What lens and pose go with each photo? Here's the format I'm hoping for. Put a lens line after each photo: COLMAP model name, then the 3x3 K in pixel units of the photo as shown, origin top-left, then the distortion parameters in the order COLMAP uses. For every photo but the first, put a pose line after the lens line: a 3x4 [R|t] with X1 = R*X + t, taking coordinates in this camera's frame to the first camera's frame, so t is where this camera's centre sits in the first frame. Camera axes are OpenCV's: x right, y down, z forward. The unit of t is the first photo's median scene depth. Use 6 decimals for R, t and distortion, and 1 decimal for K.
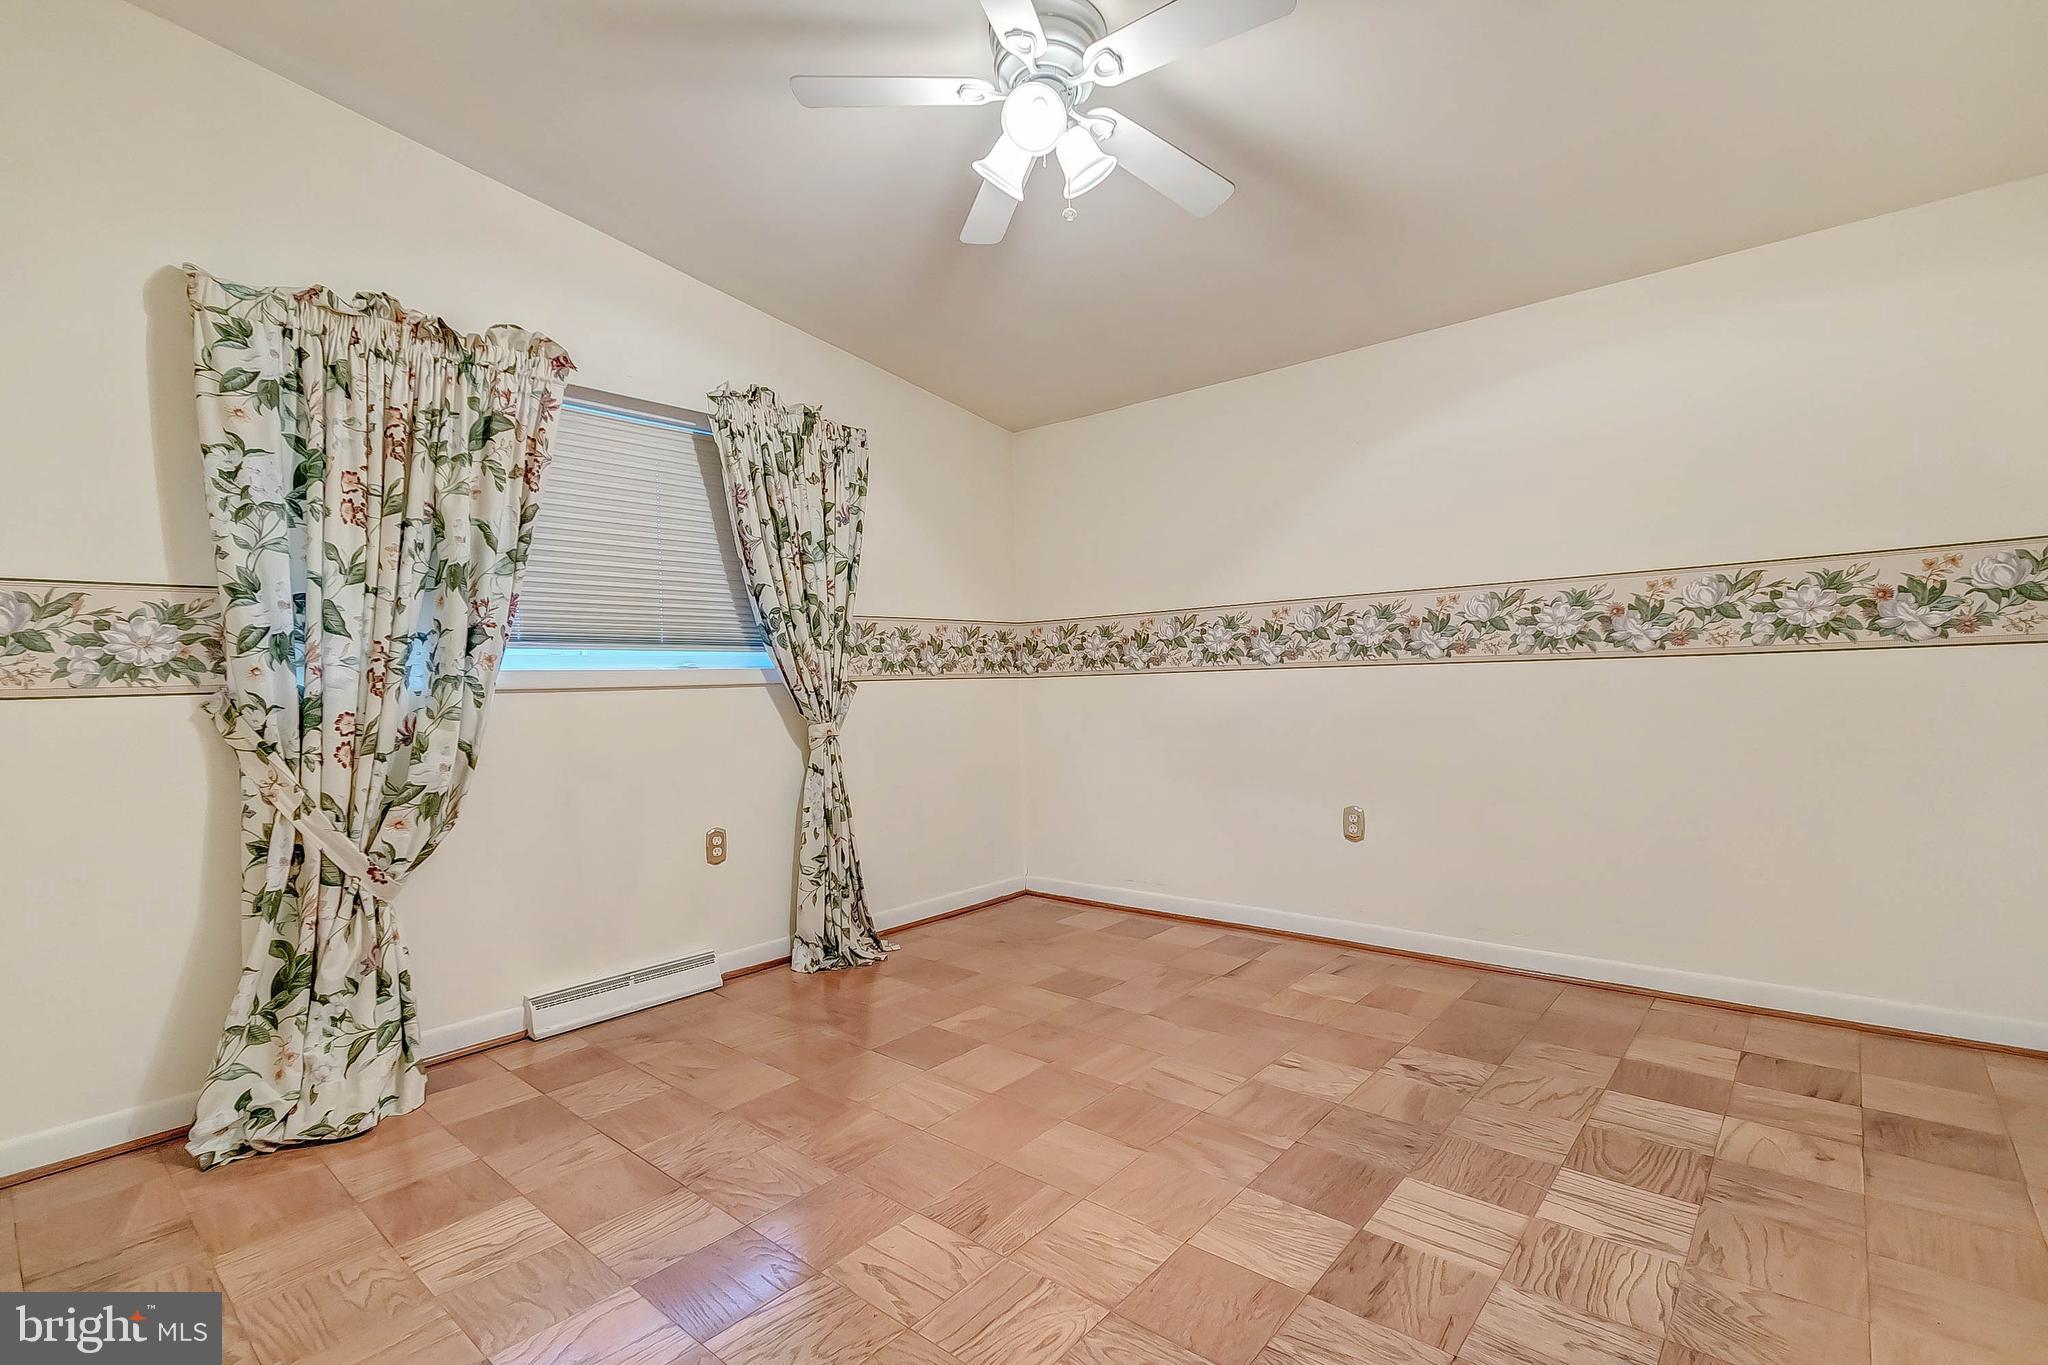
lens RADIAL K [[940.3, 0, 1005.4], [0, 940.3, 669.1], [0, 0, 1]] dist [-0.001103, -0.000925]
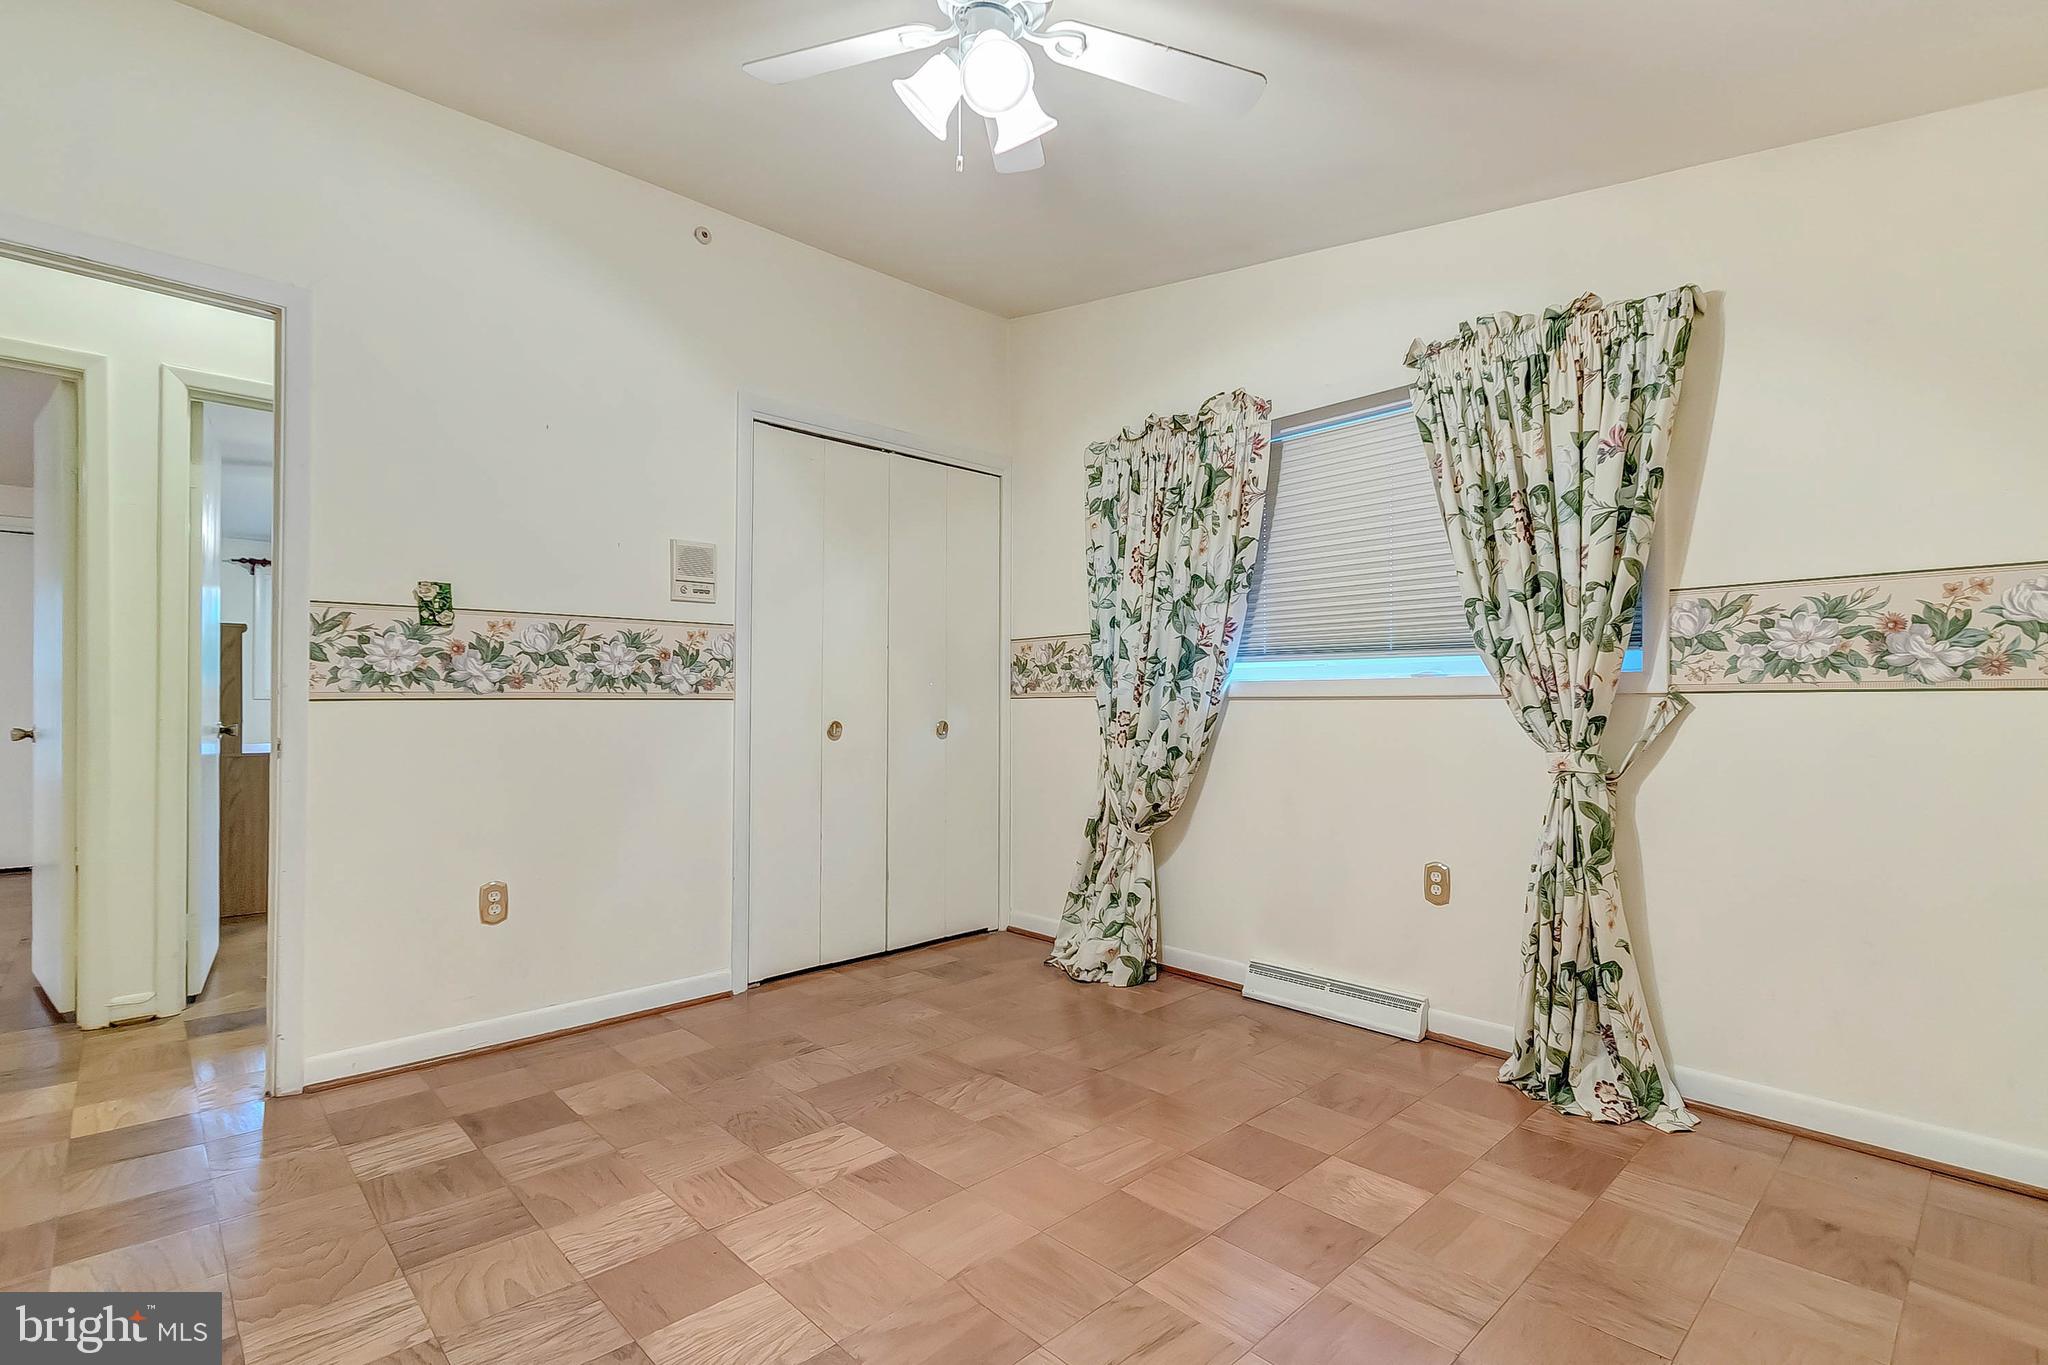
lens RADIAL K [[957.3, 0, 1023.5], [0, 957.3, 691.3], [0, 0, 1]] dist [0.056631, -0.000065]
pose [[-0.081967, 0.015764, -0.996510, 0.686972], [0.019007, 0.999718, 0.014251, -0.007942], [0.996454, -0.017773, -0.082244, 0.795587]]
